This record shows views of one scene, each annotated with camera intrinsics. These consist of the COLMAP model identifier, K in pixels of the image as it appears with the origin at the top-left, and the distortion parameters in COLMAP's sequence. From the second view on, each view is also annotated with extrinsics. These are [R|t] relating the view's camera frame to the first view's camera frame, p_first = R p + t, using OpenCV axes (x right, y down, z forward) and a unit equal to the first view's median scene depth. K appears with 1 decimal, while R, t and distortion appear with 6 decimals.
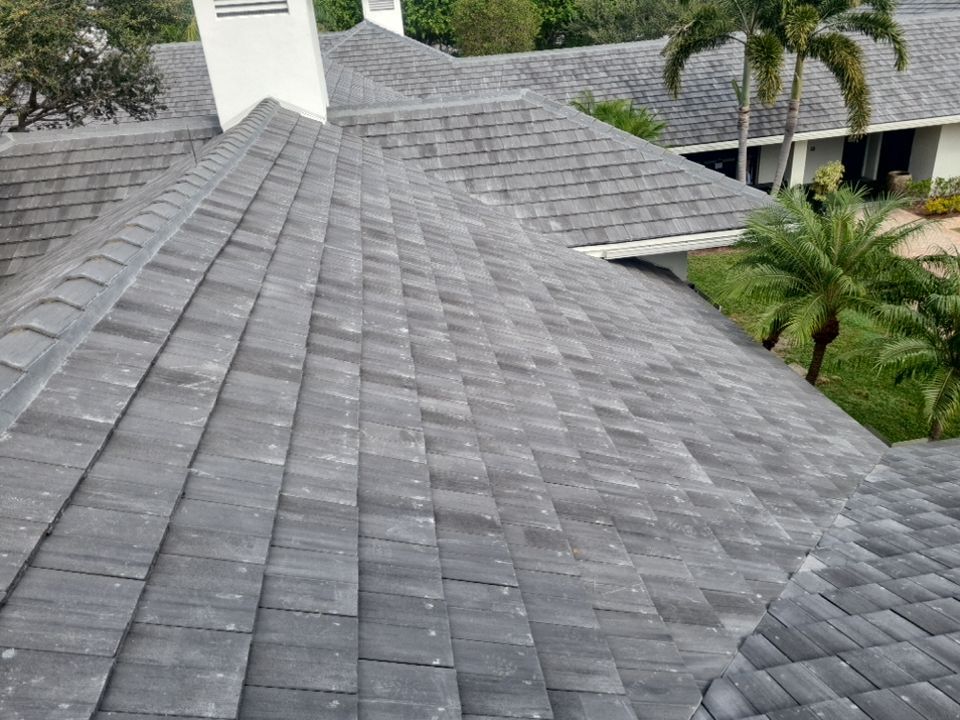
lens RADIAL K [[722.4, 0, 480.0], [0, 722.4, 360.0], [0, 0, 1]] dist [0.004170, 0.004094]
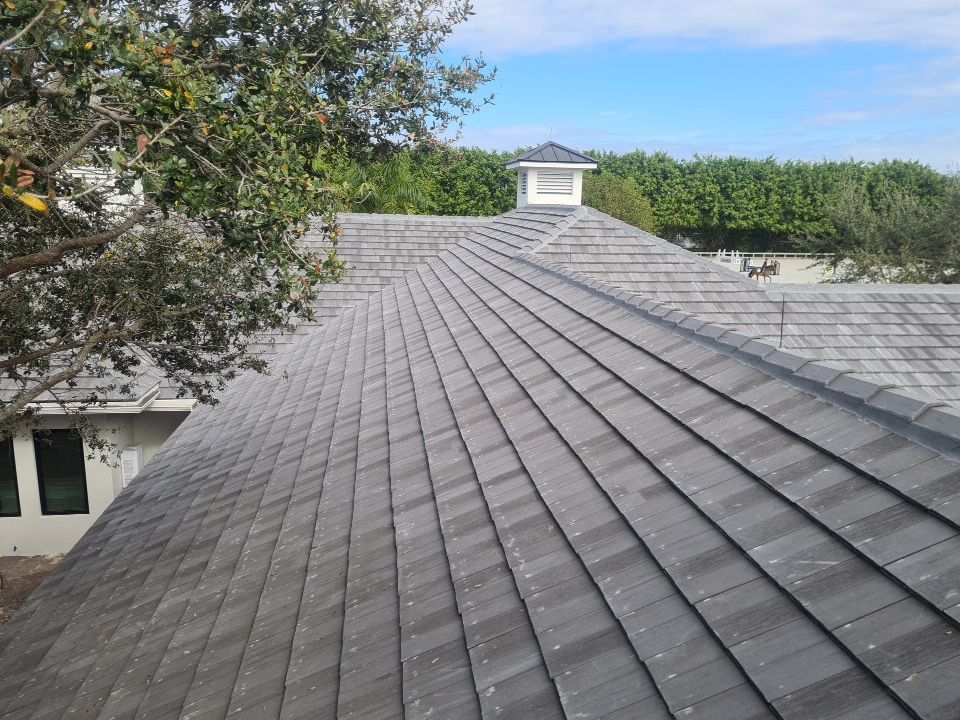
lens RADIAL K [[722.4, 0, 480.0], [0, 722.4, 360.0], [0, 0, 1]] dist [0.004170, 0.004094]
pose [[0.995953, 0.089578, 0.007361, -0.249510], [-0.085259, 0.967498, -0.238071, -0.208737], [-0.028447, 0.236480, 0.971220, 0.480037]]
